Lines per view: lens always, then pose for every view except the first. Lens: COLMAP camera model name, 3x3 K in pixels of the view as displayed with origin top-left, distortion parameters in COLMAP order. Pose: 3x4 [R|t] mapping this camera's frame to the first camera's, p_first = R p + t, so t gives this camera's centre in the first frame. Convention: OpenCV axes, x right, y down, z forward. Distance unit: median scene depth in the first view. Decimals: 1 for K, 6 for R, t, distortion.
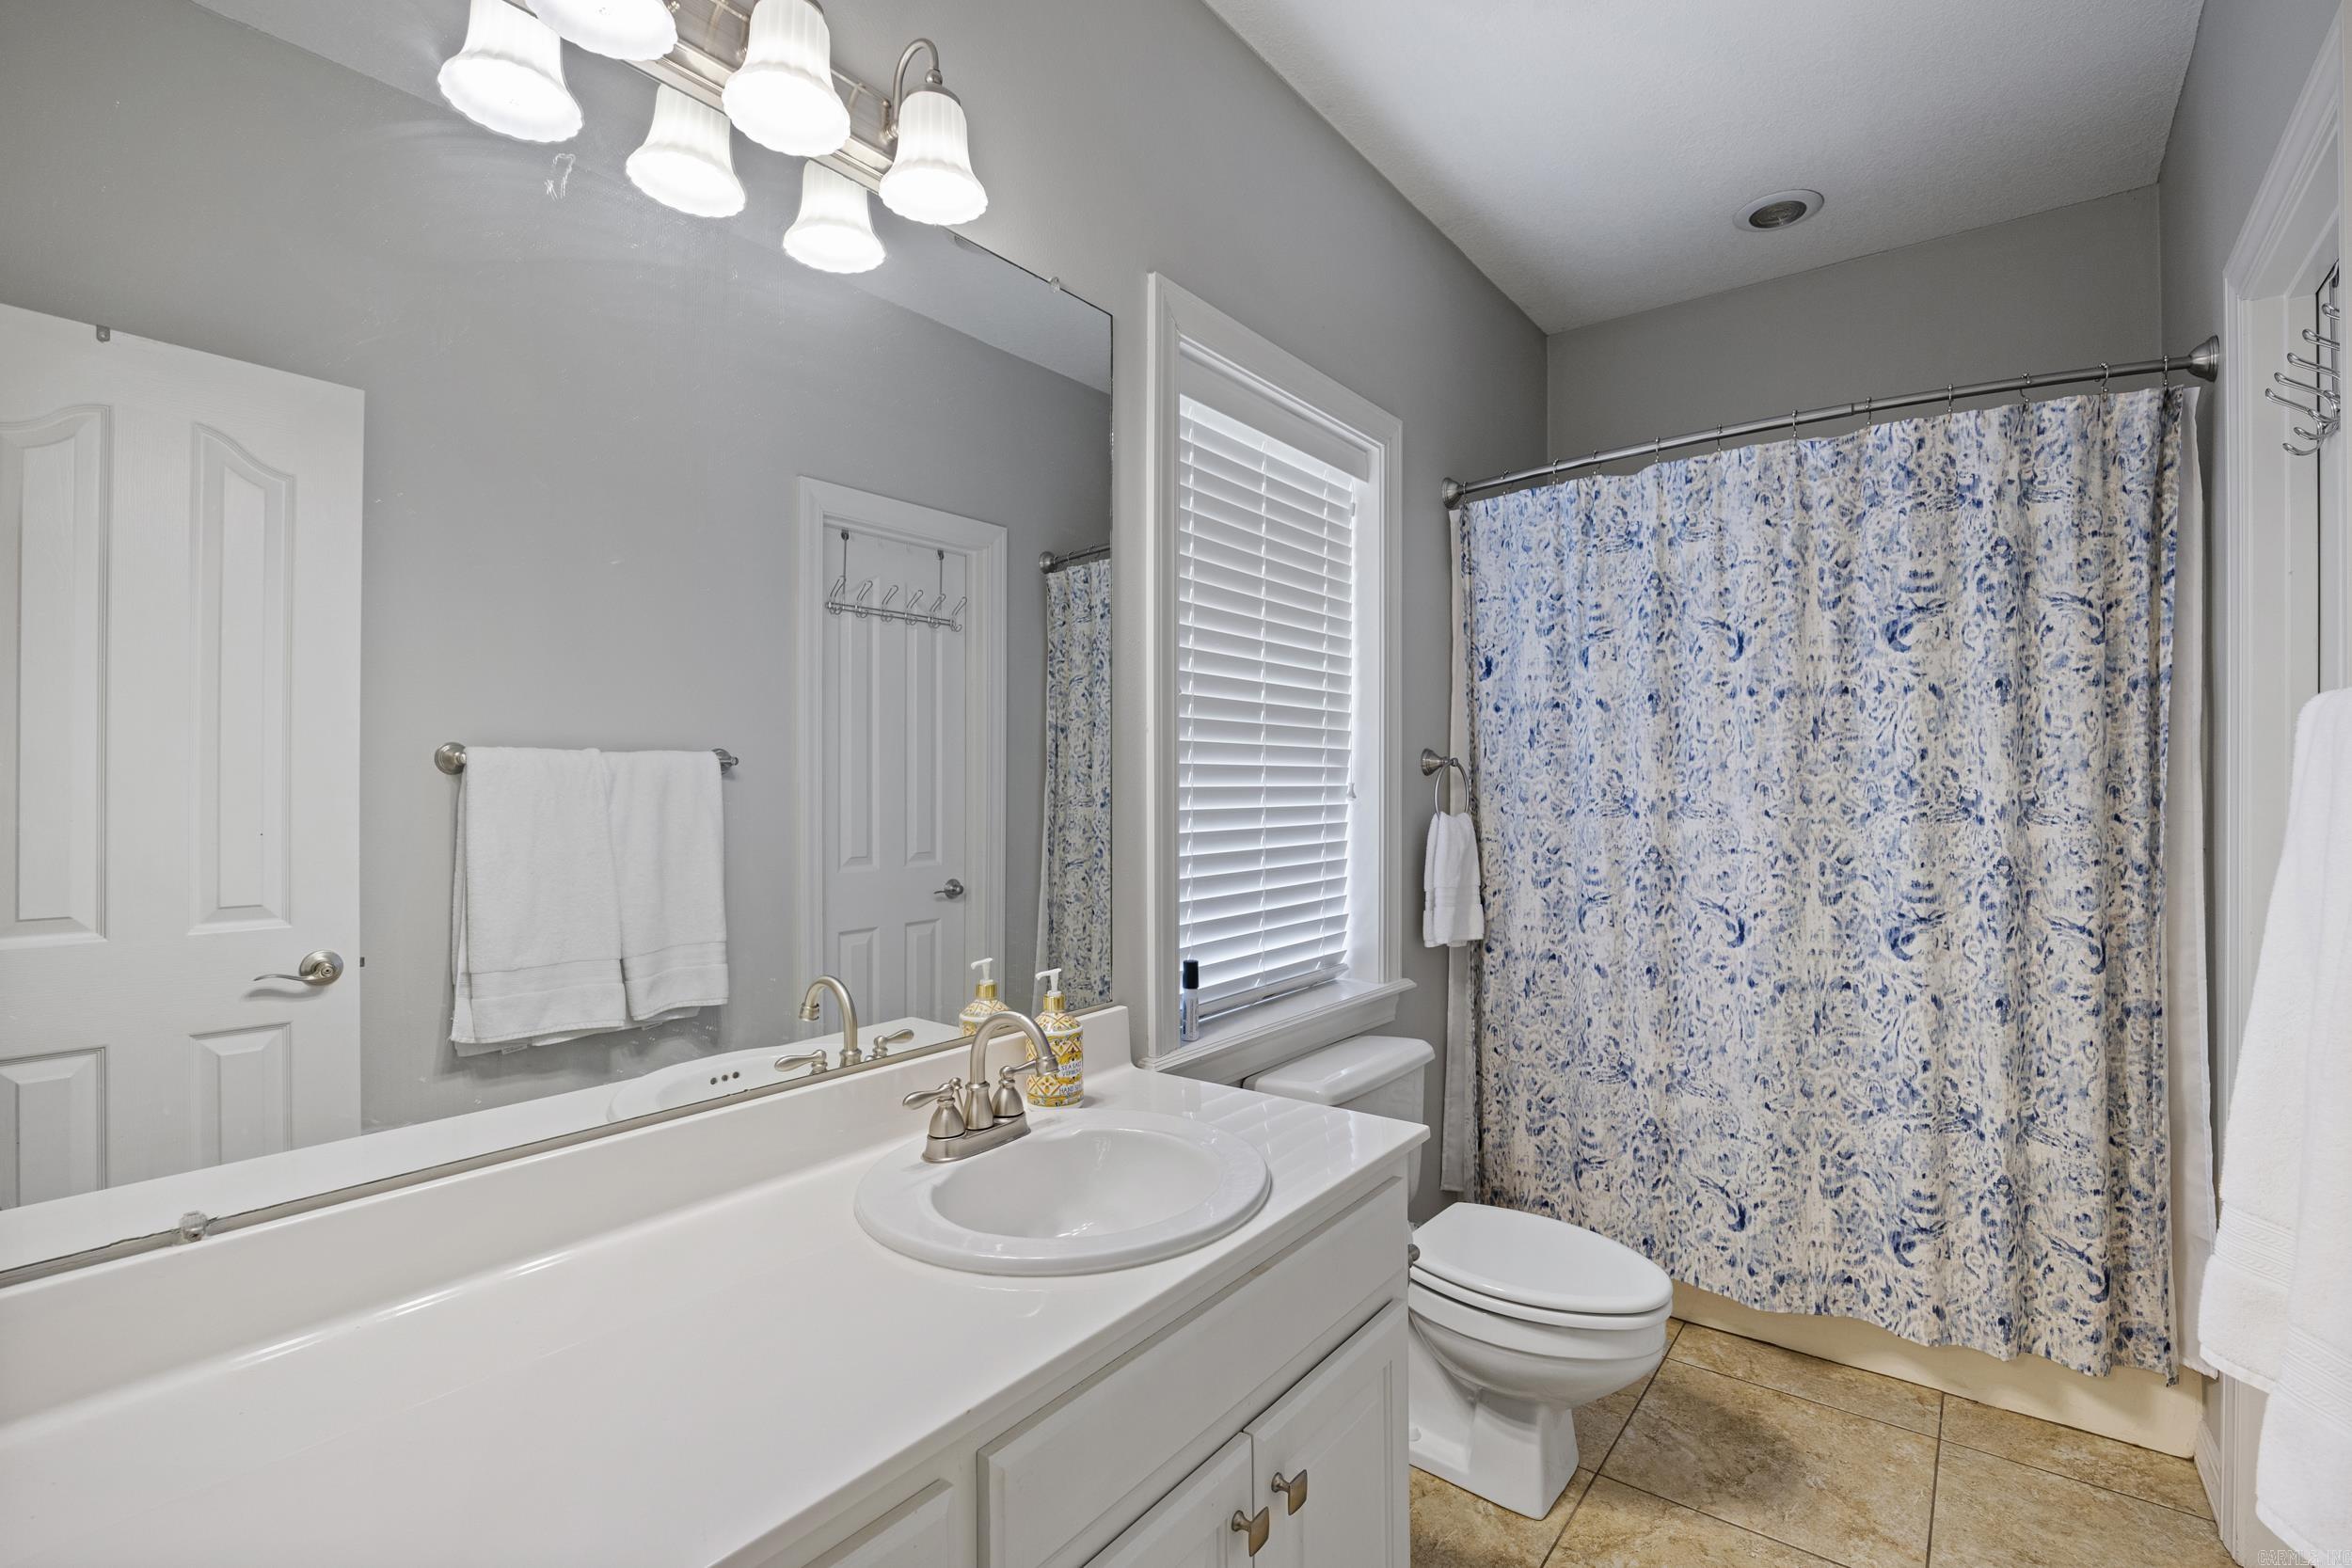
lens RADIAL K [[1070.9, 0, 1176.5], [0, 1070.9, 776.9], [0, 0, 1]] dist [-0.009500, -0.000014]
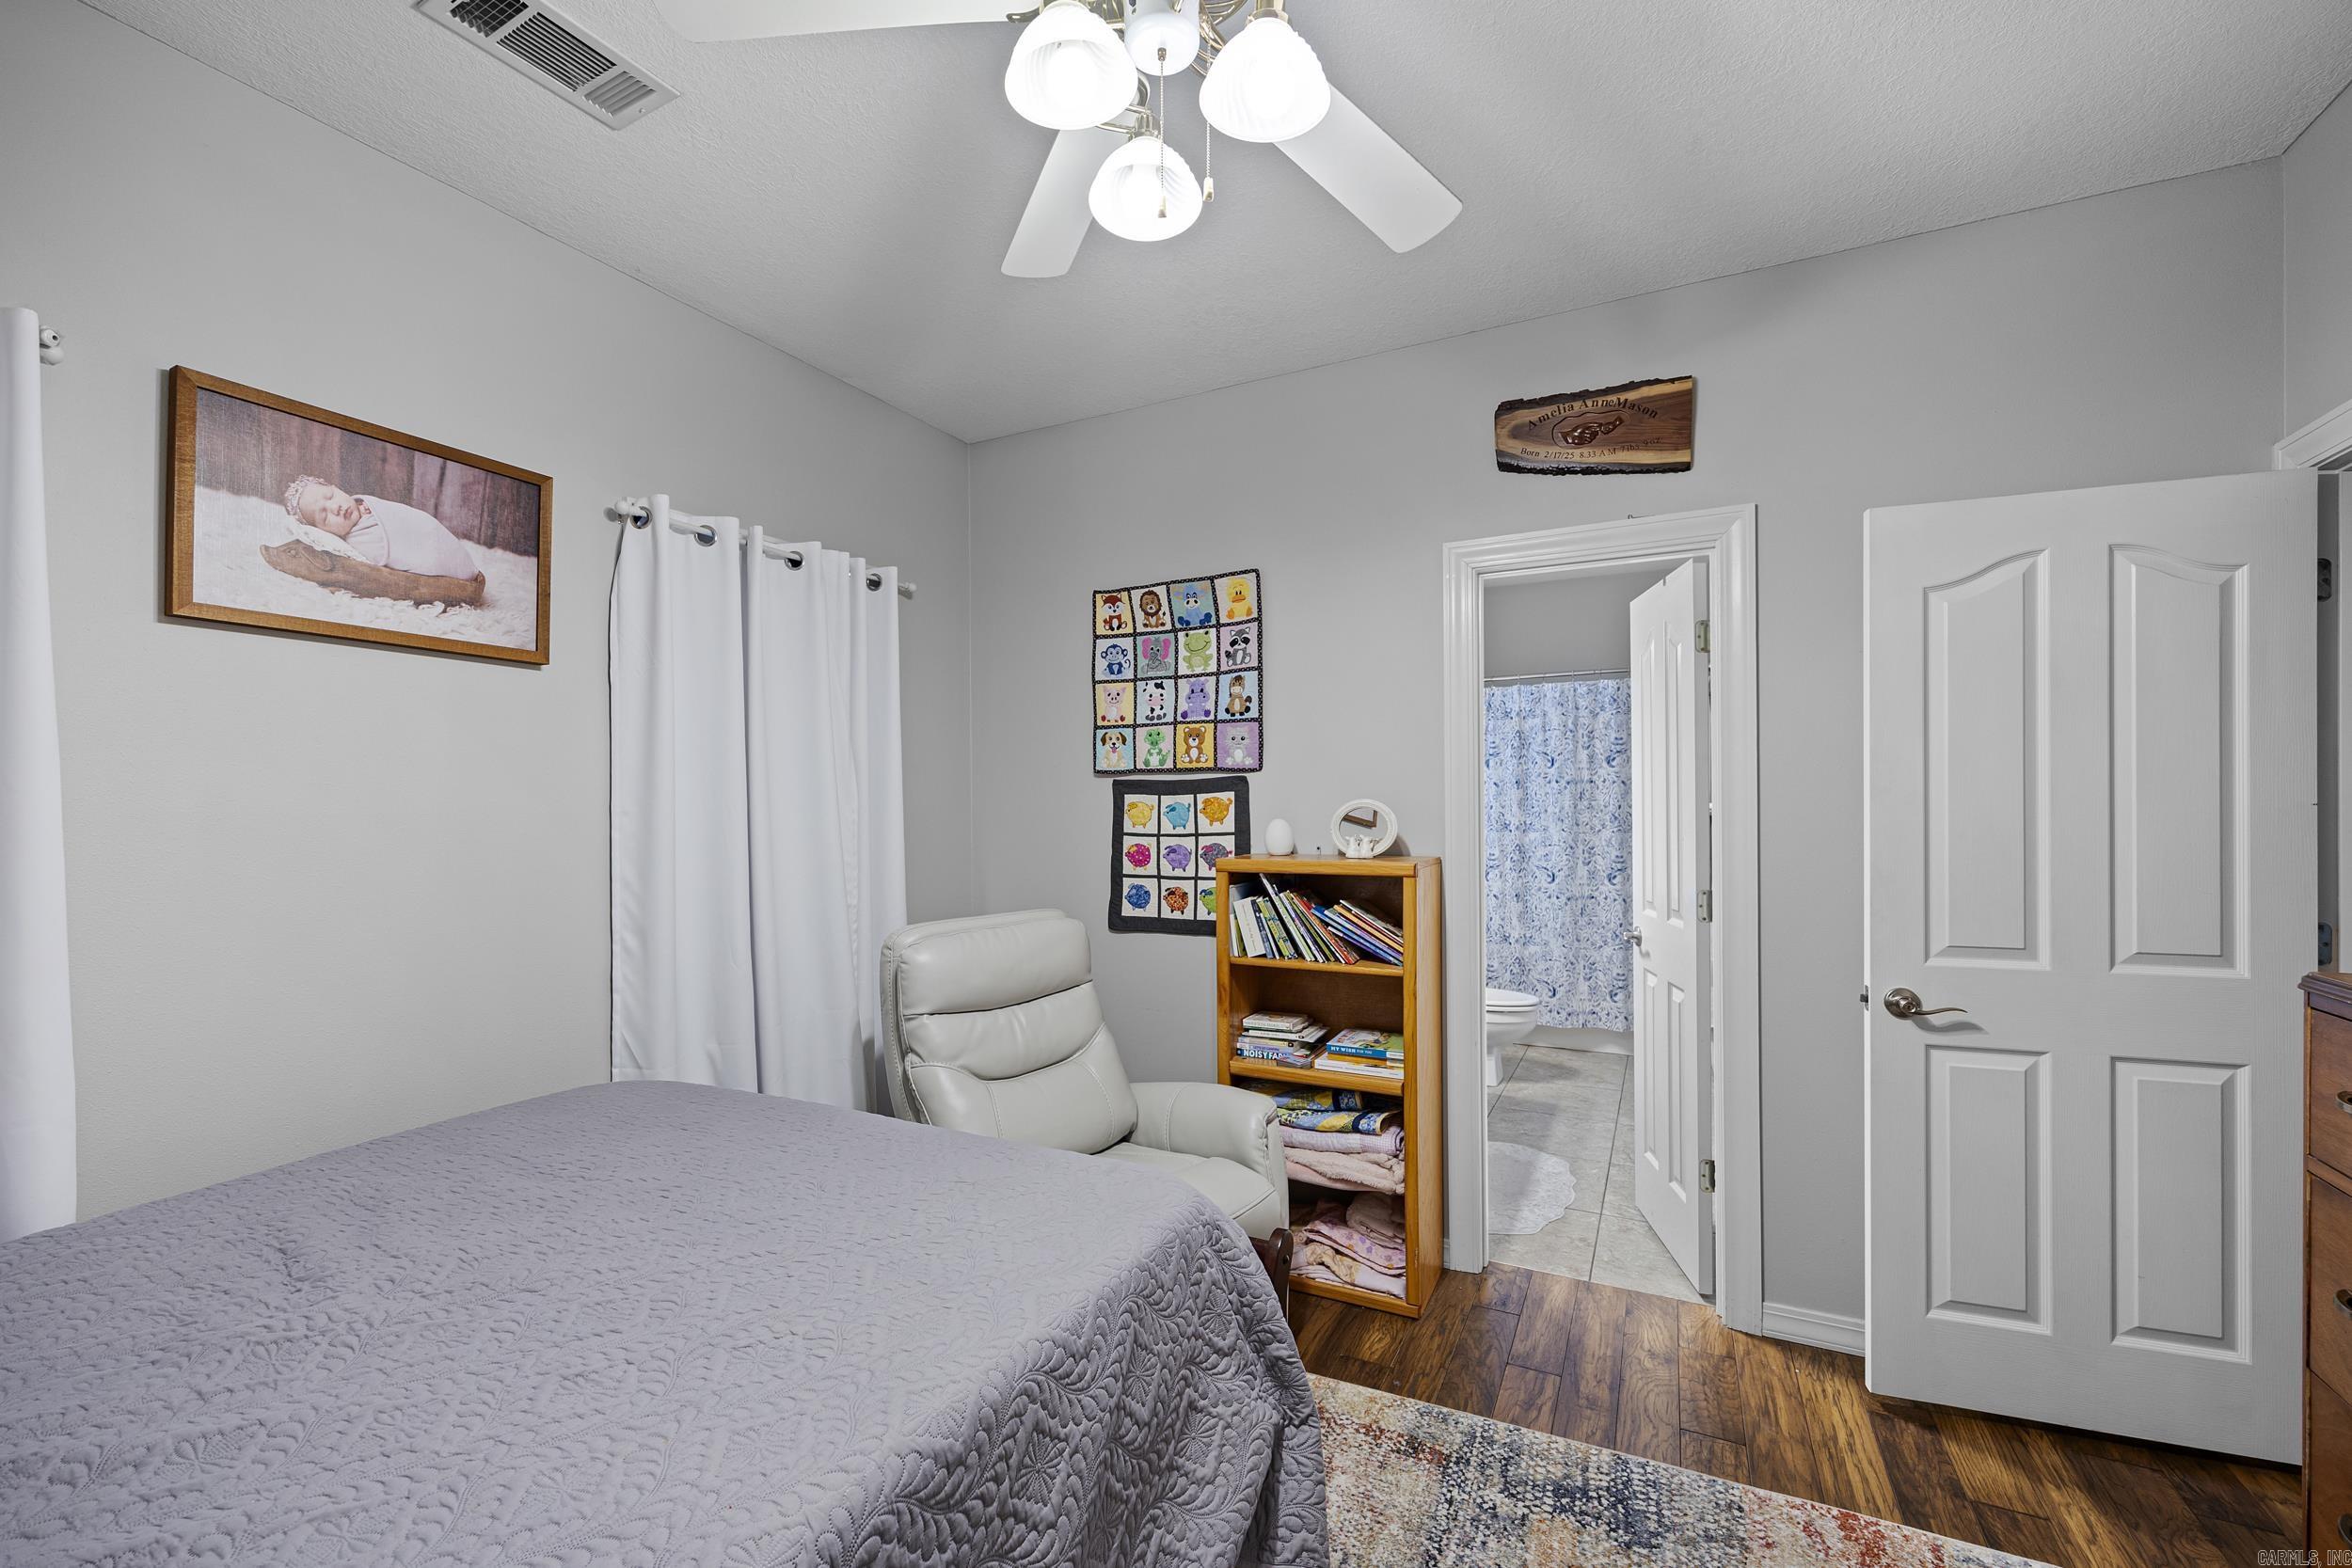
lens RADIAL K [[967.6, 0, 1171.9], [0, 967.6, 800.6], [0, 0, 1]] dist [0.001036, 0.000064]
pose [[0.984333, -0.003405, 0.176287, -0.762940], [0.003342, 0.999994, 0.000658, -0.039626], [-0.176288, -0.000058, 0.984339, -1.092428]]
